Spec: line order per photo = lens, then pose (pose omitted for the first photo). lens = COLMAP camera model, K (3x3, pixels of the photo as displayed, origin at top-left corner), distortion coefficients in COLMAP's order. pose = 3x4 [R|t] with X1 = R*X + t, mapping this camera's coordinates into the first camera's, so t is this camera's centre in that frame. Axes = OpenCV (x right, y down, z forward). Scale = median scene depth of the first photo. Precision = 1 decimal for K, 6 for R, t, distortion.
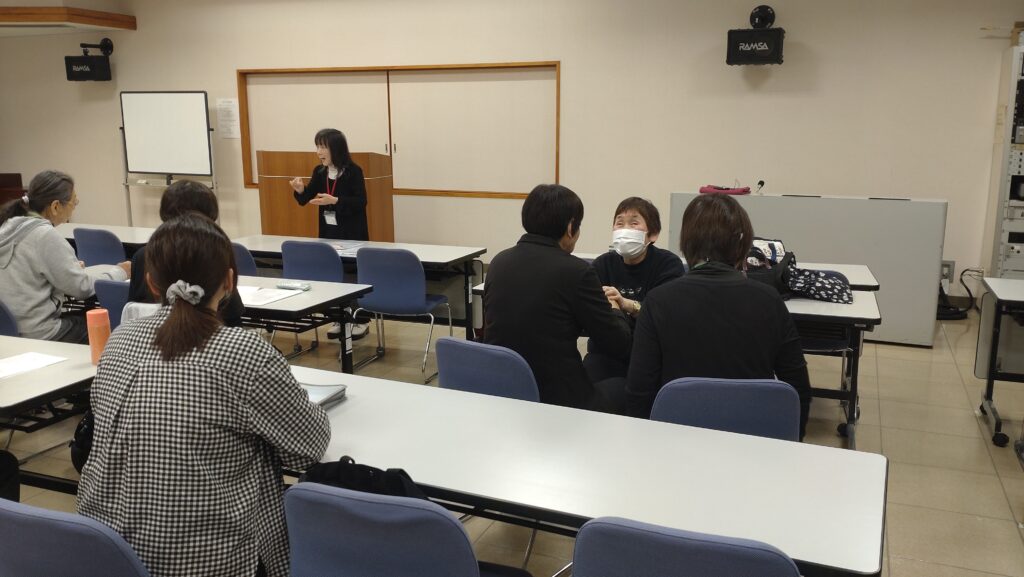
lens RADIAL K [[844.9, 0, 512.0], [0, 844.9, 288.5], [0, 0, 1]] dist [-0.005493, -0.006514]
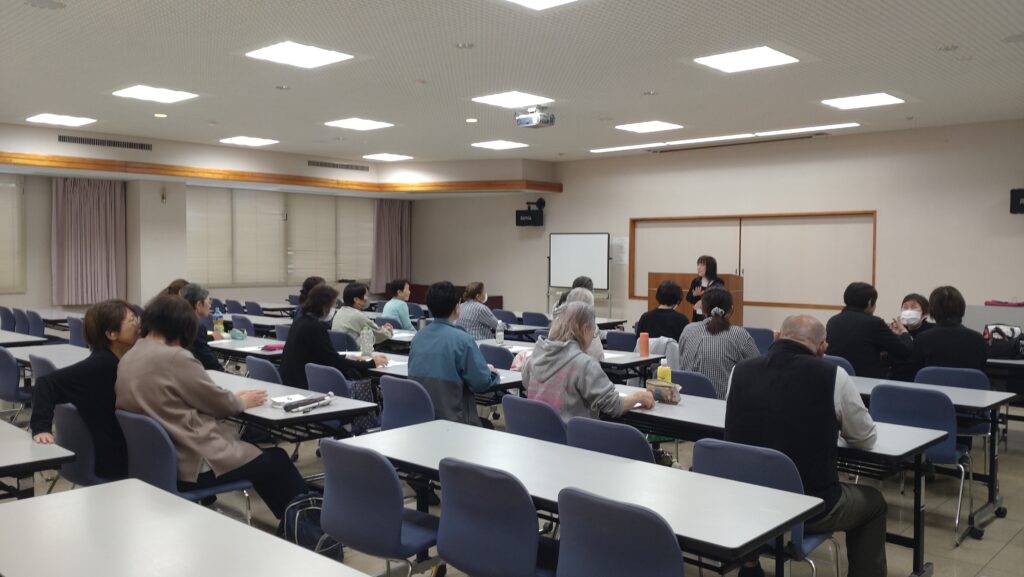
lens RADIAL K [[824.6, 0, 512.0], [0, 824.6, 288.5], [0, 0, 1]] dist [0.102039, -0.219219]
pose [[0.934737, 0.018741, -0.354846, -0.010669], [-0.073072, 0.987404, -0.140337, 0.073569], [0.347746, 0.157108, 0.924332, -0.361444]]
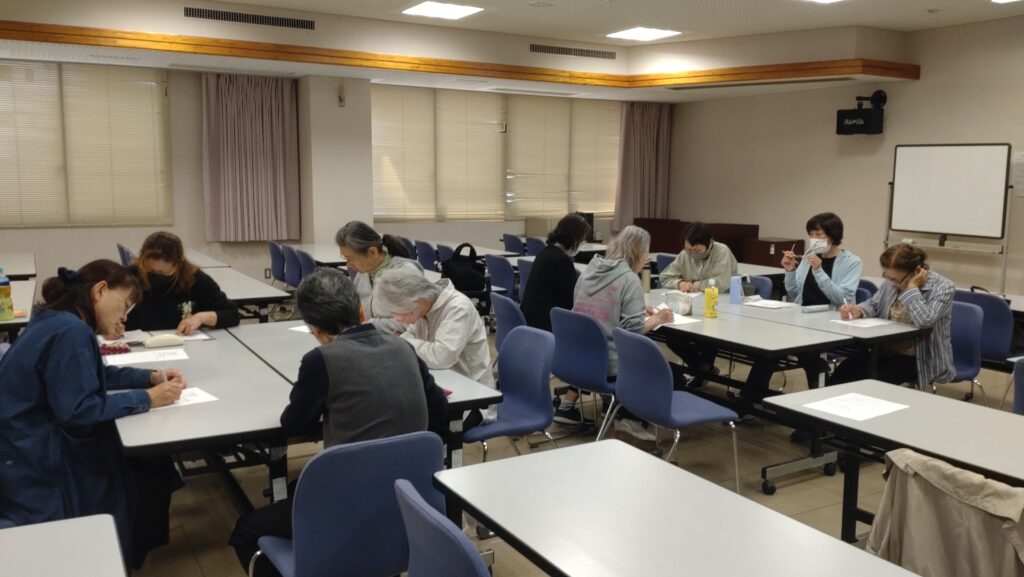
lens RADIAL K [[824.6, 0, 512.0], [0, 824.6, 288.5], [0, 0, 1]] dist [0.102039, -0.219219]
pose [[0.787222, 0.088214, -0.610327, -0.227689], [-0.128855, 0.991399, -0.022910, 0.001198], [0.603057, 0.096679, 0.791818, 0.023875]]
